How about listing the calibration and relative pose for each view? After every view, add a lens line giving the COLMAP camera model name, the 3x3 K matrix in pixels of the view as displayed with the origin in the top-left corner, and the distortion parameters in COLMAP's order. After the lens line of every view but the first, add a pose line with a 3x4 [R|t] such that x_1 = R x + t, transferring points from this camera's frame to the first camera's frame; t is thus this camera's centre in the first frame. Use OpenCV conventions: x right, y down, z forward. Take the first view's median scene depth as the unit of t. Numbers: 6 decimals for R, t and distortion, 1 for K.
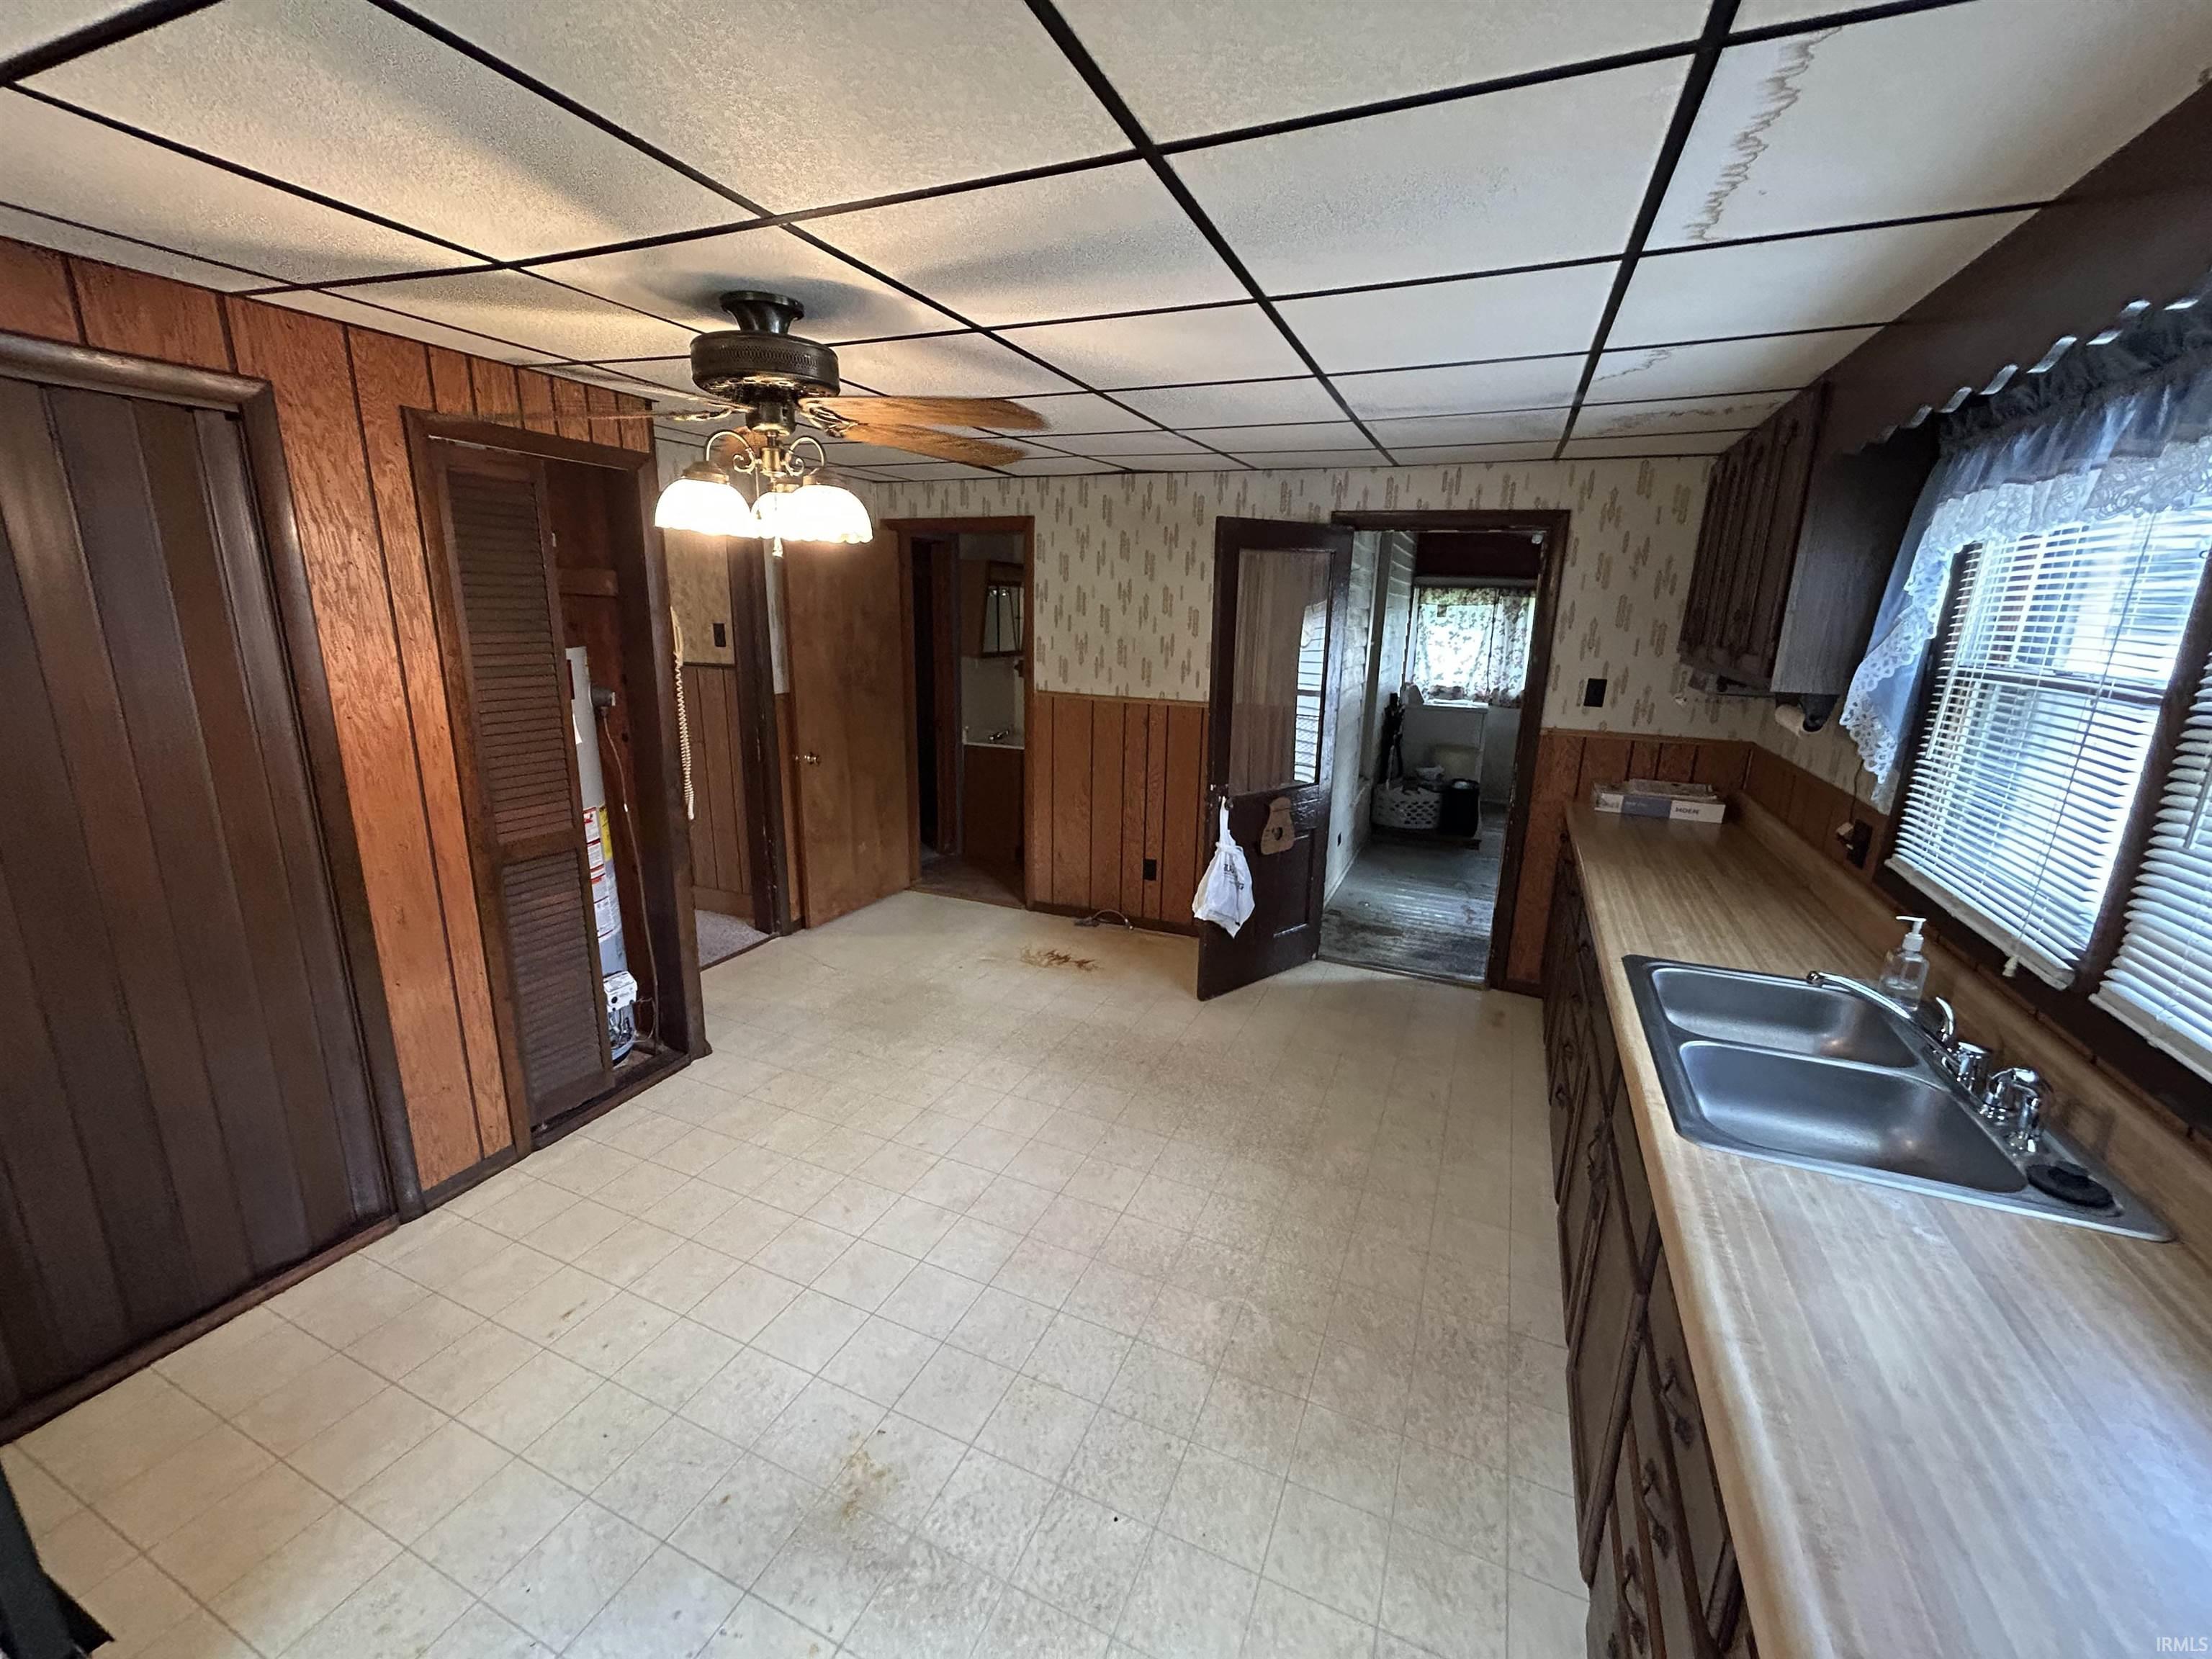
lens RADIAL K [[903.8, 0, 1106.8], [0, 903.8, 831.6], [0, 0, 1]] dist [-0.003038, 0.002040]
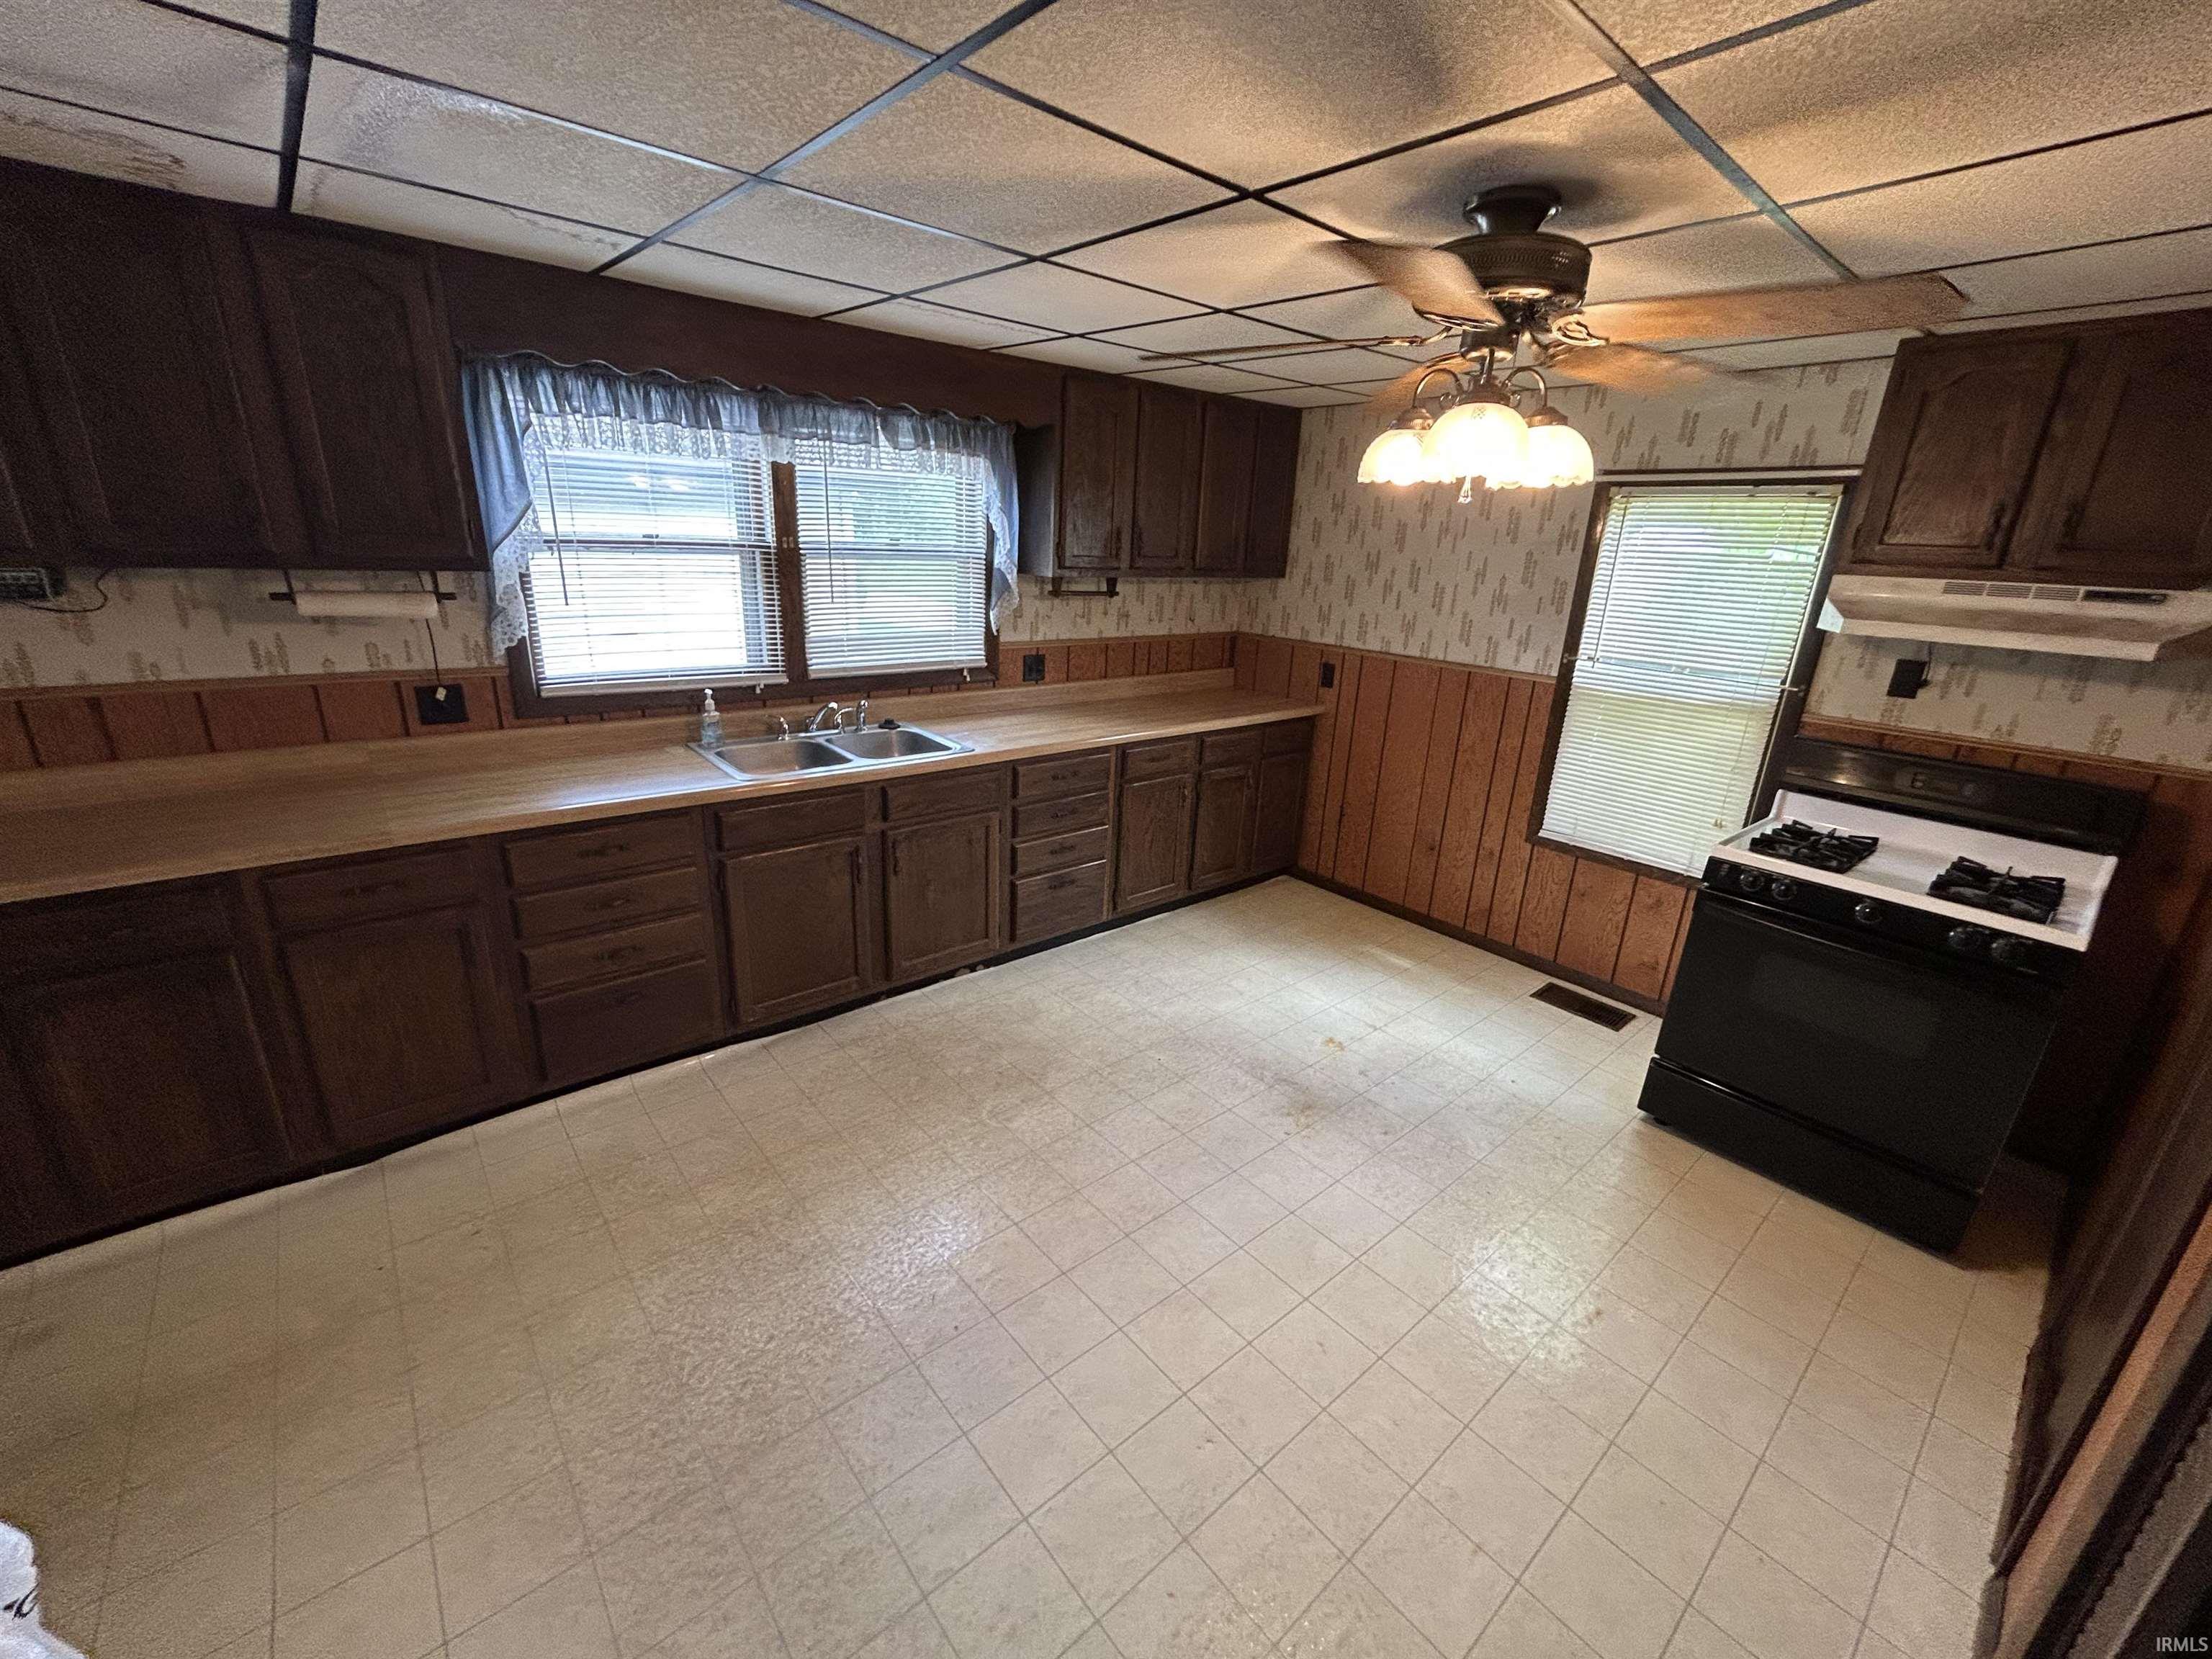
lens RADIAL K [[903.8, 0, 1109.3], [0, 903.8, 827.6], [0, 0, 1]] dist [-0.003038, 0.002040]
pose [[-0.900450, -0.195643, 0.388477, -0.368056], [0.041387, 0.850541, 0.524277, -0.411636], [-0.432987, 0.488163, -0.757772, 1.587722]]
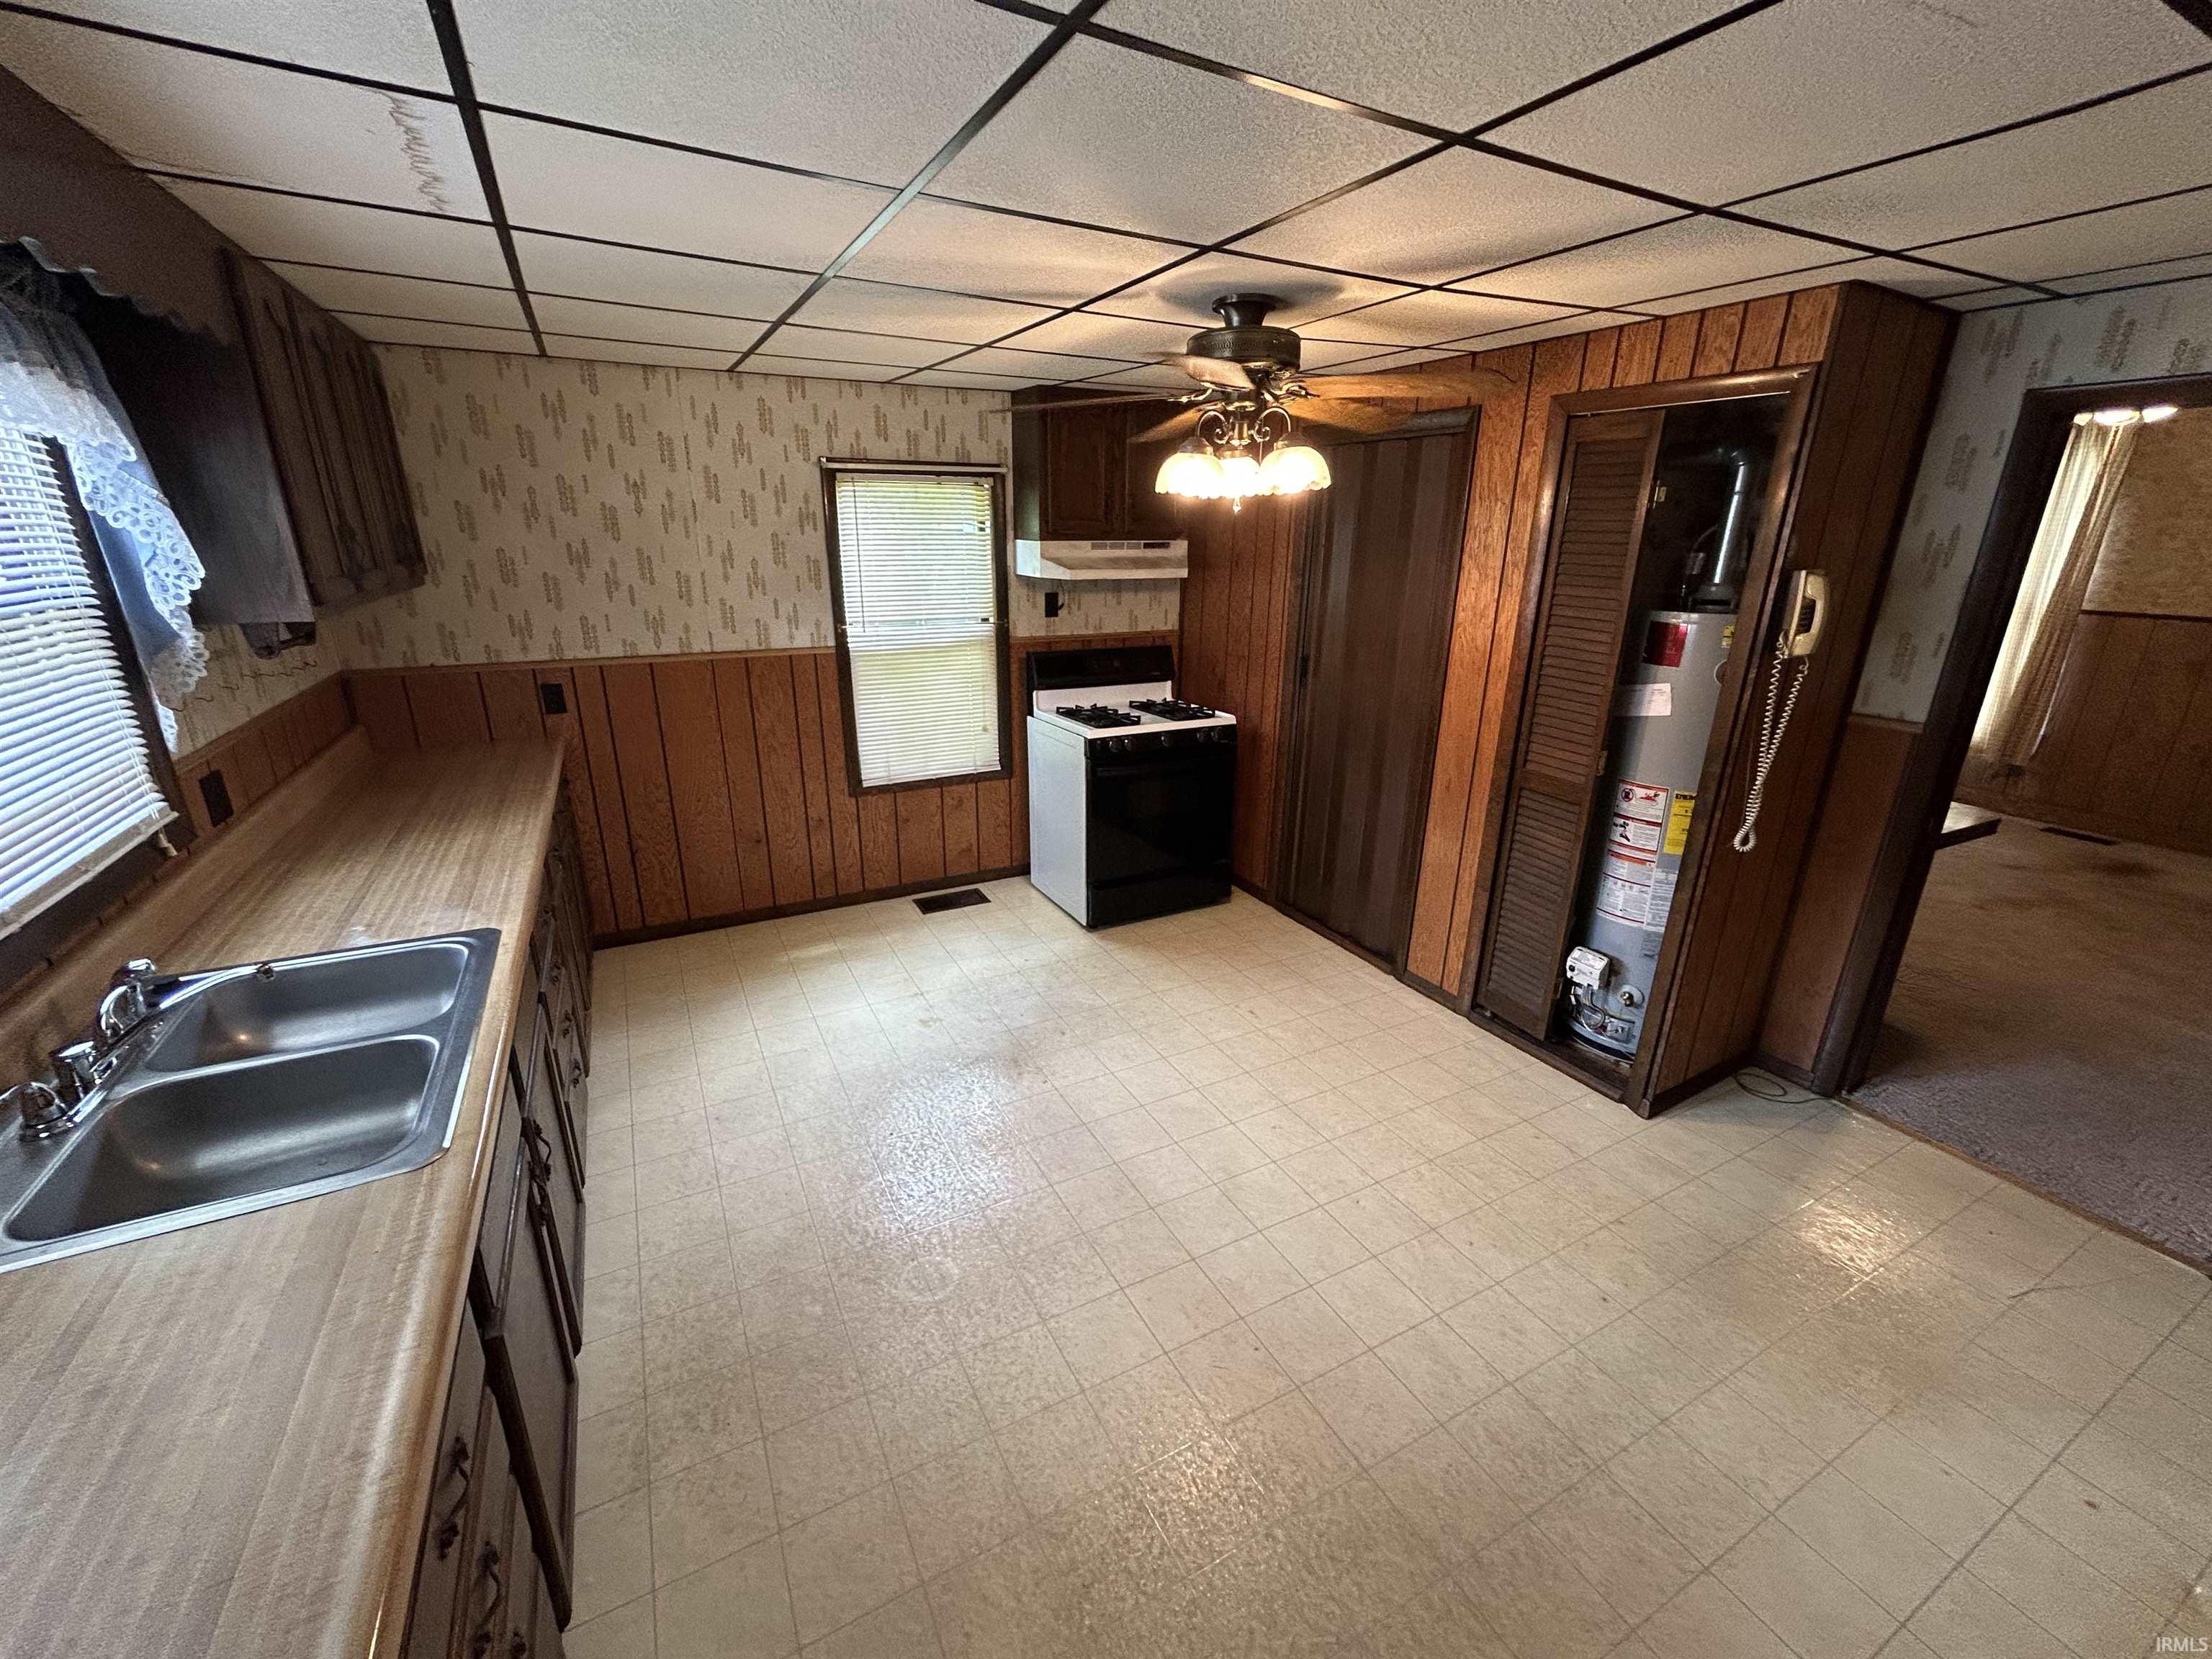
lens RADIAL K [[903.8, 0, 1105.3], [0, 903.8, 829.4], [0, 0, 1]] dist [-0.003038, 0.002040]
pose [[-0.621112, 0.219206, -0.752442, 0.618930], [-0.218503, 0.873584, 0.434865, -0.339940], [0.752646, 0.434511, -0.494696, 1.338736]]
